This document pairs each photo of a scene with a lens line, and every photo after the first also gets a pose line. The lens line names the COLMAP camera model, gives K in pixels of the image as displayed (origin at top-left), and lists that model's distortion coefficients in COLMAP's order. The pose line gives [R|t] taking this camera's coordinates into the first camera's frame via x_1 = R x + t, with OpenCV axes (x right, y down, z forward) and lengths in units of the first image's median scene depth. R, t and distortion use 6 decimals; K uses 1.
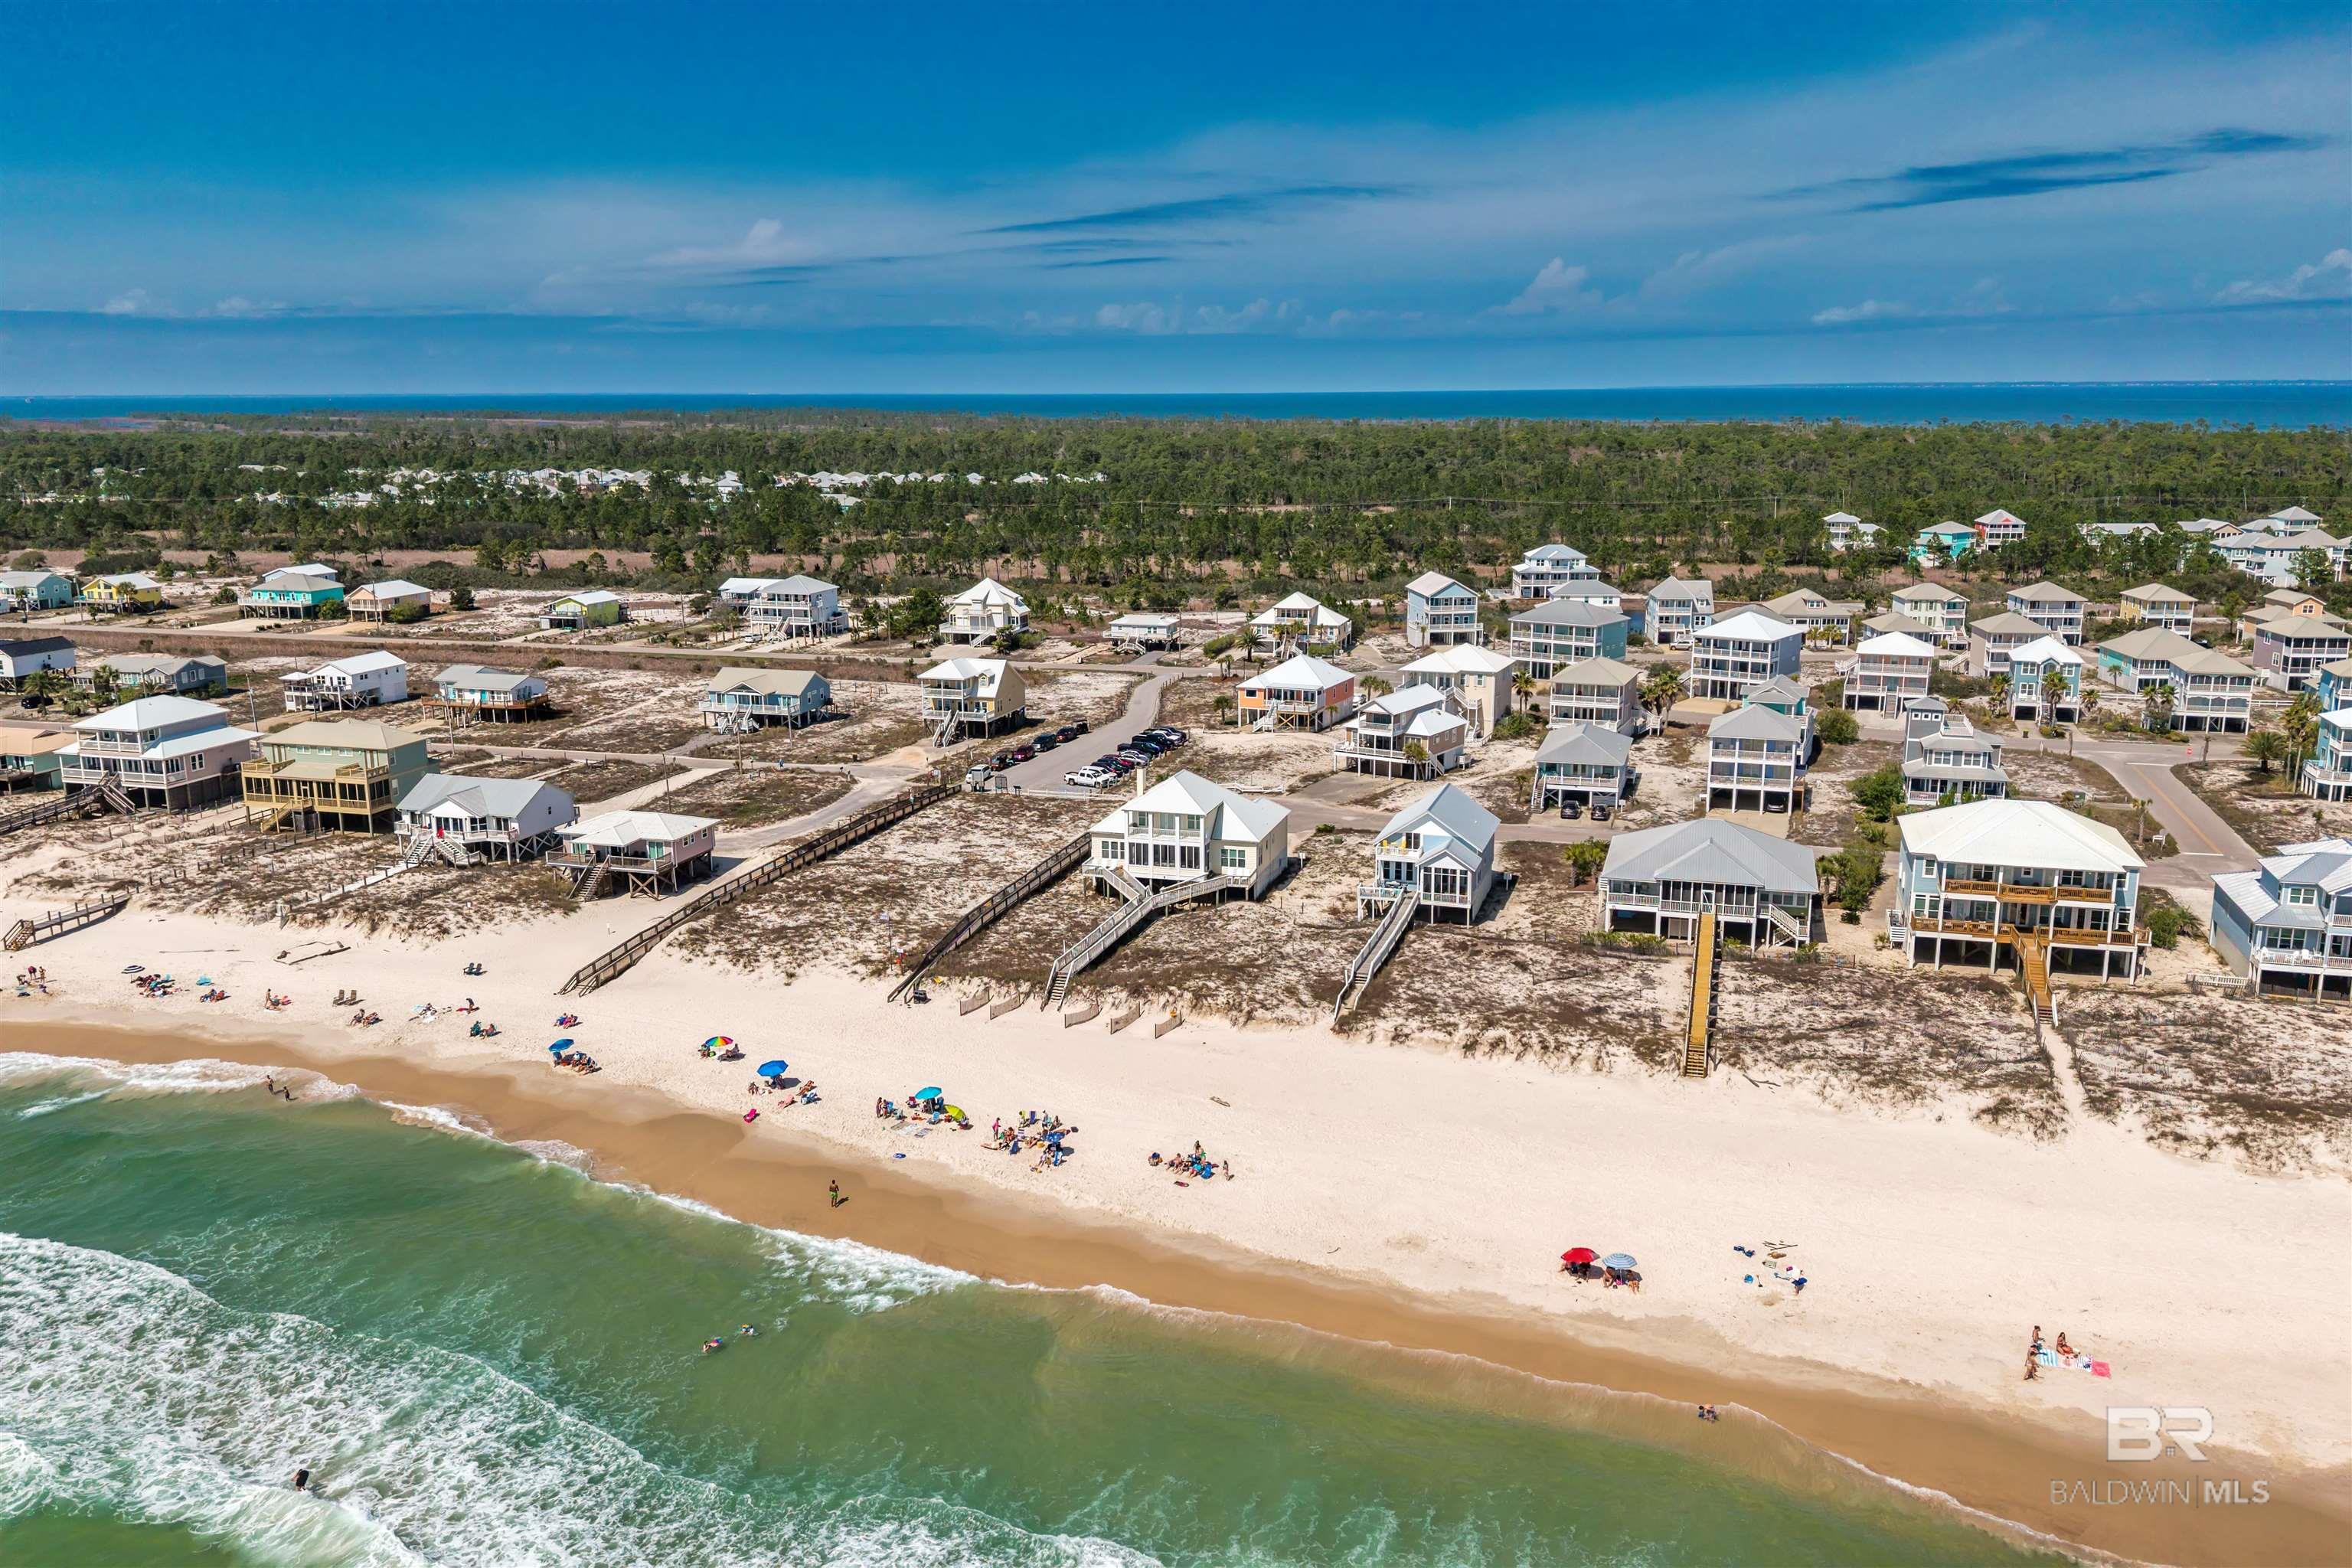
lens RADIAL K [[1909.6, 0, 1157.2], [0, 1909.6, 782.1], [0, 0, 1]] dist [0.139476, -0.335580]
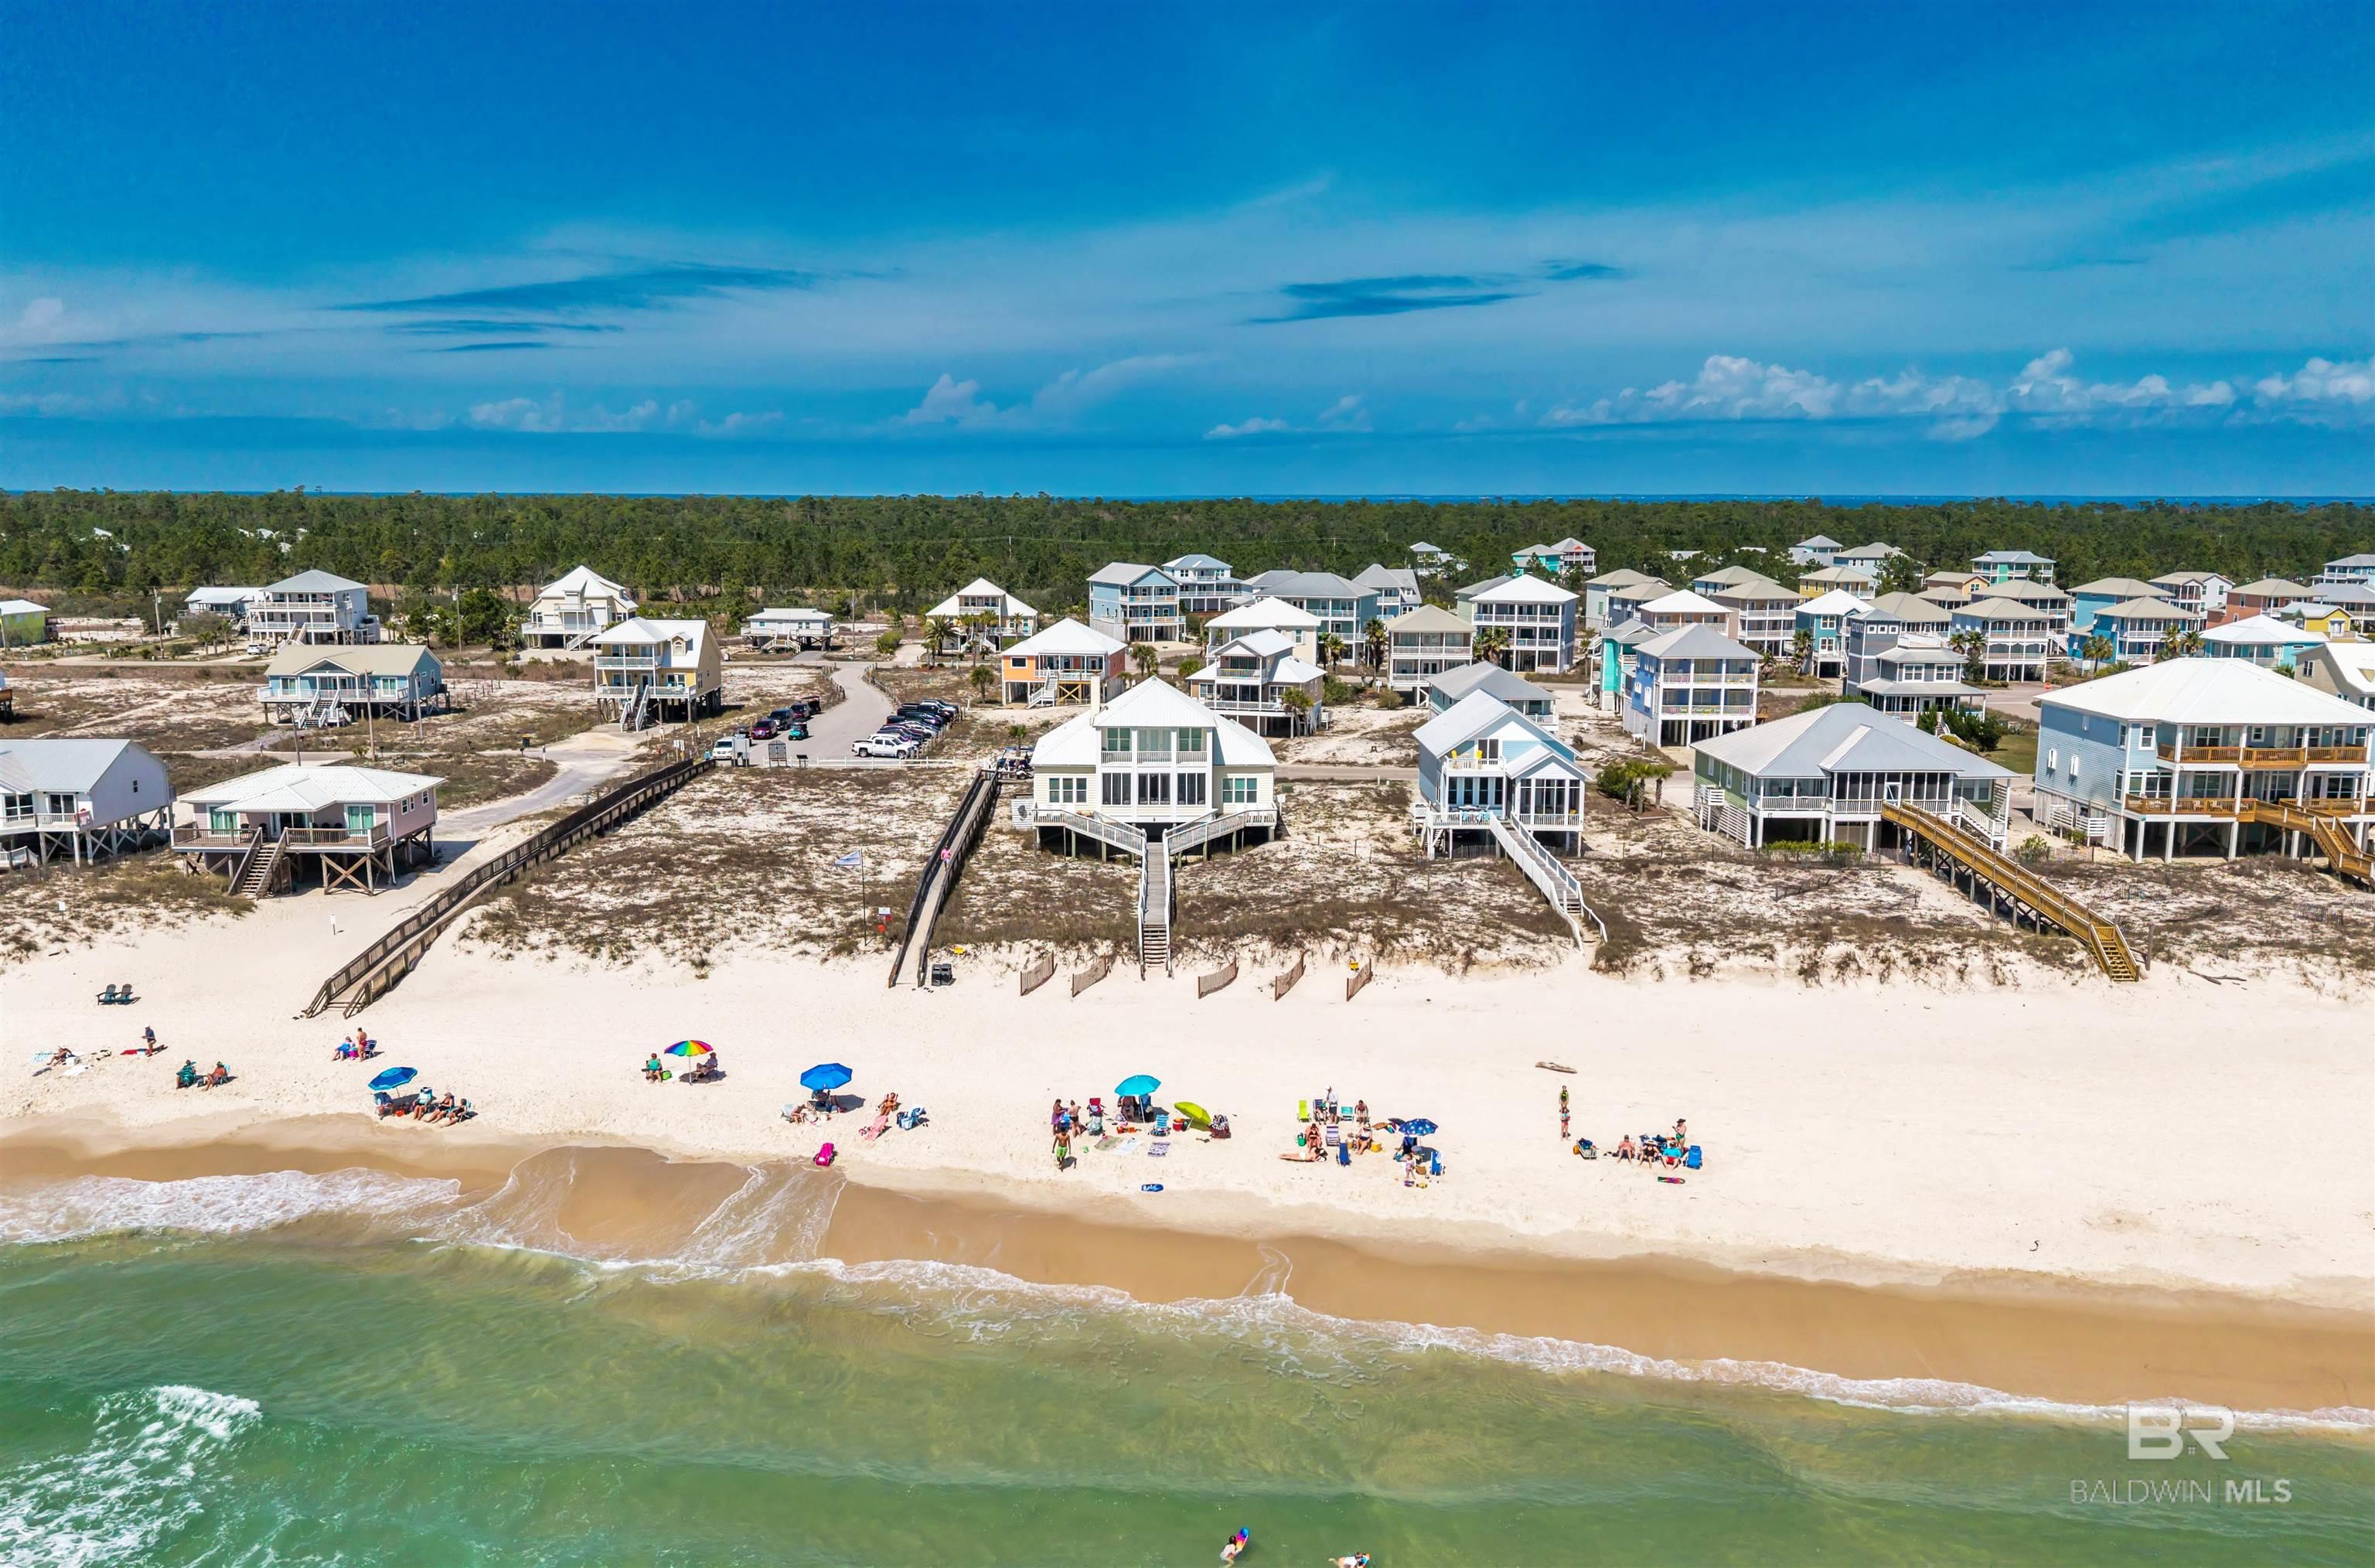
lens RADIAL K [[1925.9, 0, 1191.1], [0, 1925.9, 840.3], [0, 0, 1]] dist [0.094851, -0.155304]
pose [[0.950478, -0.046127, 0.307351, -0.200590], [0.054371, 0.998353, -0.018310, 0.070131], [-0.306000, 0.034114, 0.951420, 0.307164]]
